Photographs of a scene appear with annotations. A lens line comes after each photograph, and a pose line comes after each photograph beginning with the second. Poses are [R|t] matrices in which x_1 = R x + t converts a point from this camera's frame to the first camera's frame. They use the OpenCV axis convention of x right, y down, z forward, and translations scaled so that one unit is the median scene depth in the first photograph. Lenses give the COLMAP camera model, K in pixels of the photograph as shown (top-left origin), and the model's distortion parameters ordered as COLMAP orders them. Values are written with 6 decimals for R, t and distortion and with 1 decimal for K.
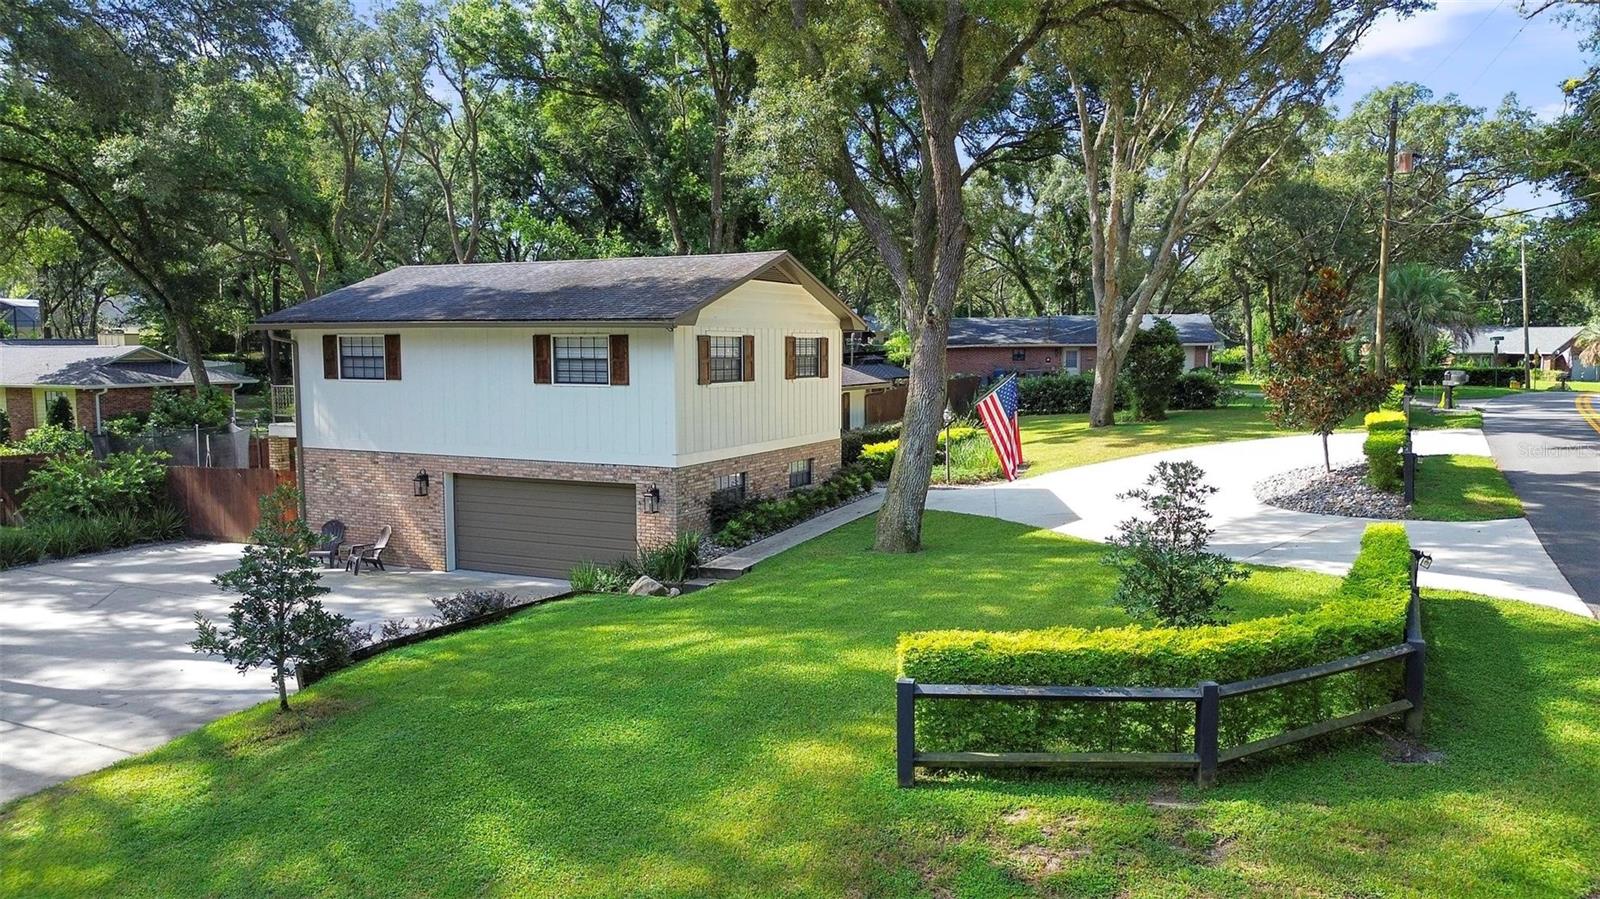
lens RADIAL K [[1178.7, 0, 807.1], [0, 1178.7, 451.7], [0, 0, 1]] dist [0.072685, -0.083316]
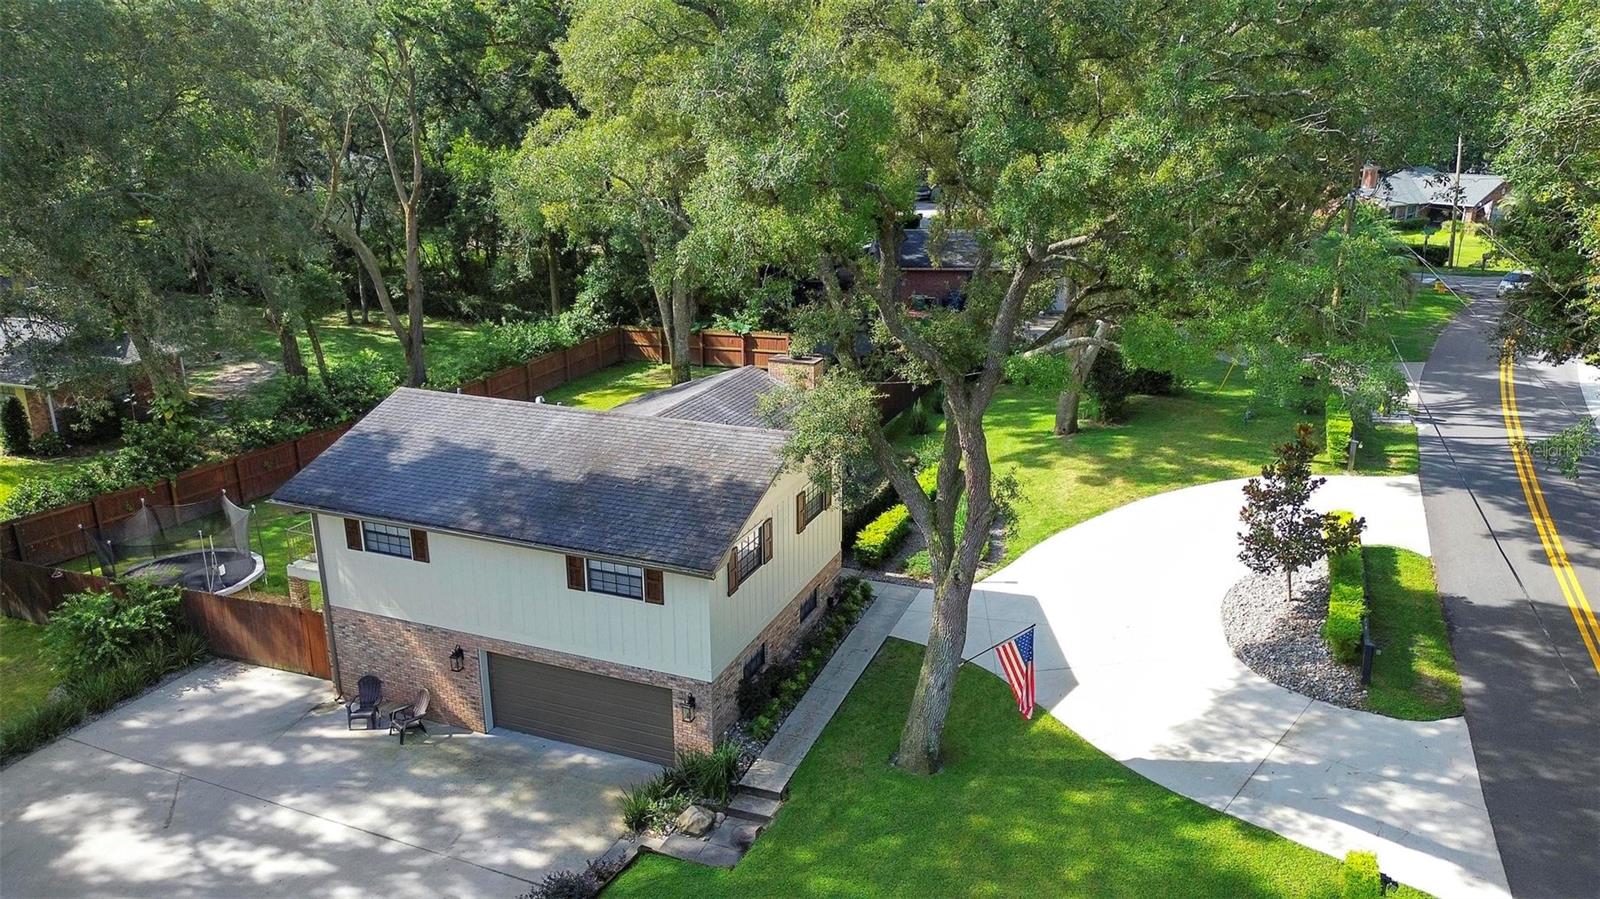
lens RADIAL K [[1178.7, 0, 807.1], [0, 1178.7, 451.7], [0, 0, 1]] dist [0.072685, -0.083316]
pose [[0.997099, -0.026928, 0.071200, -0.080605], [0.009240, 0.971239, 0.237925, -0.377581], [-0.075559, -0.236577, 0.968670, -0.001094]]
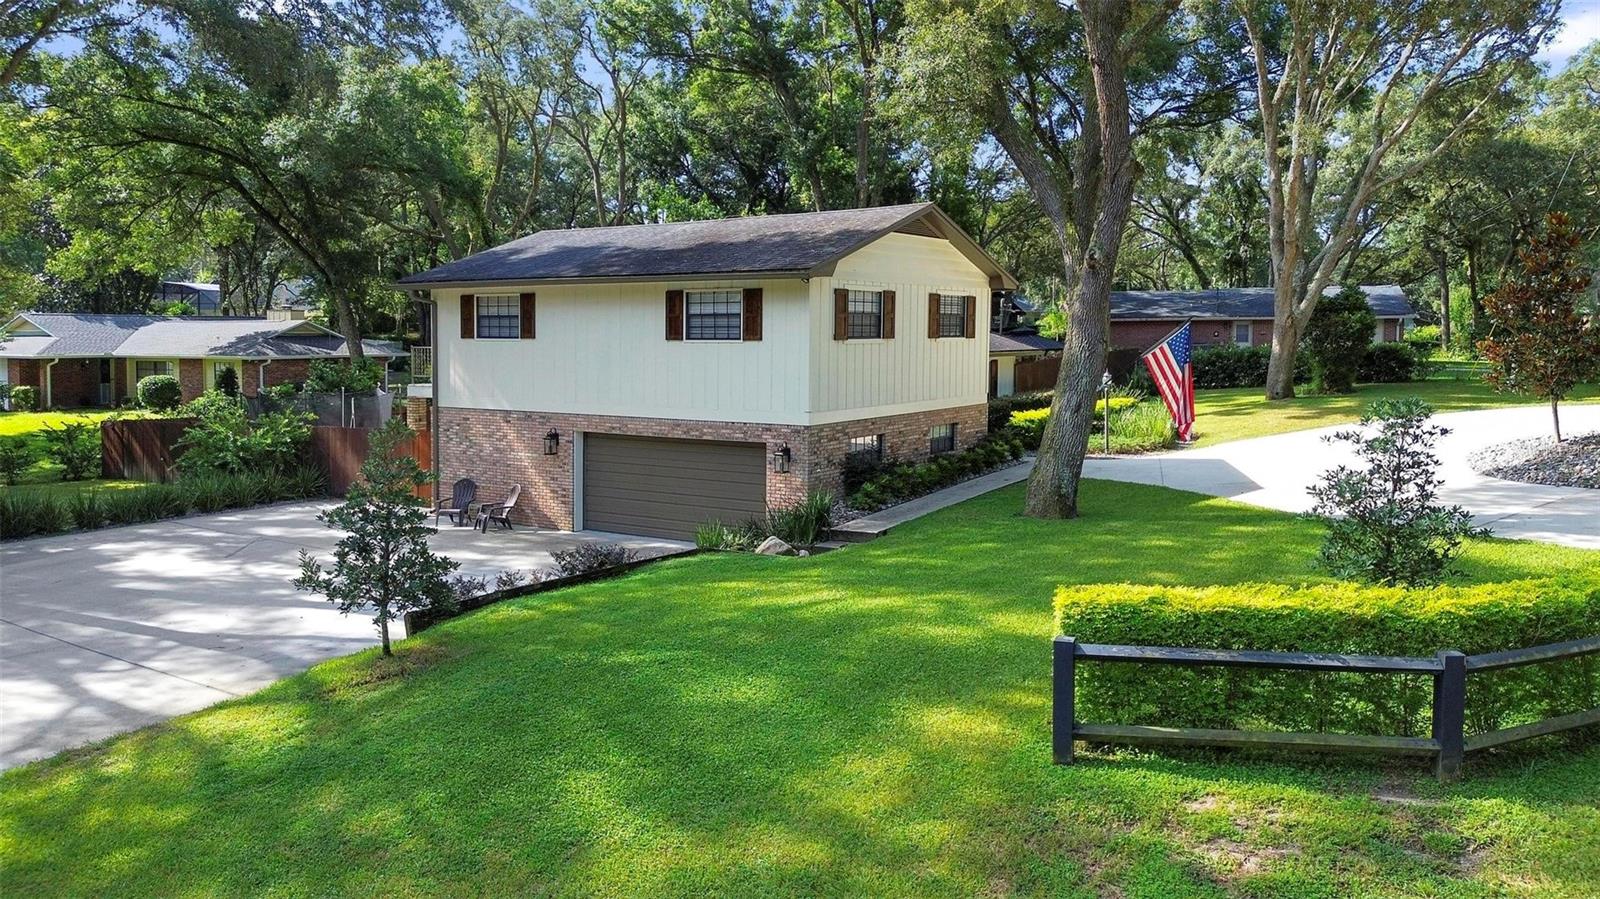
lens RADIAL K [[1178.7, 0, 807.1], [0, 1178.7, 451.7], [0, 0, 1]] dist [0.072685, -0.083316]
pose [[0.992470, 0.016932, -0.121313, 0.000789], [-0.016596, 0.999855, 0.003781, 0.025864], [0.121359, -0.001739, 0.992607, 0.060267]]
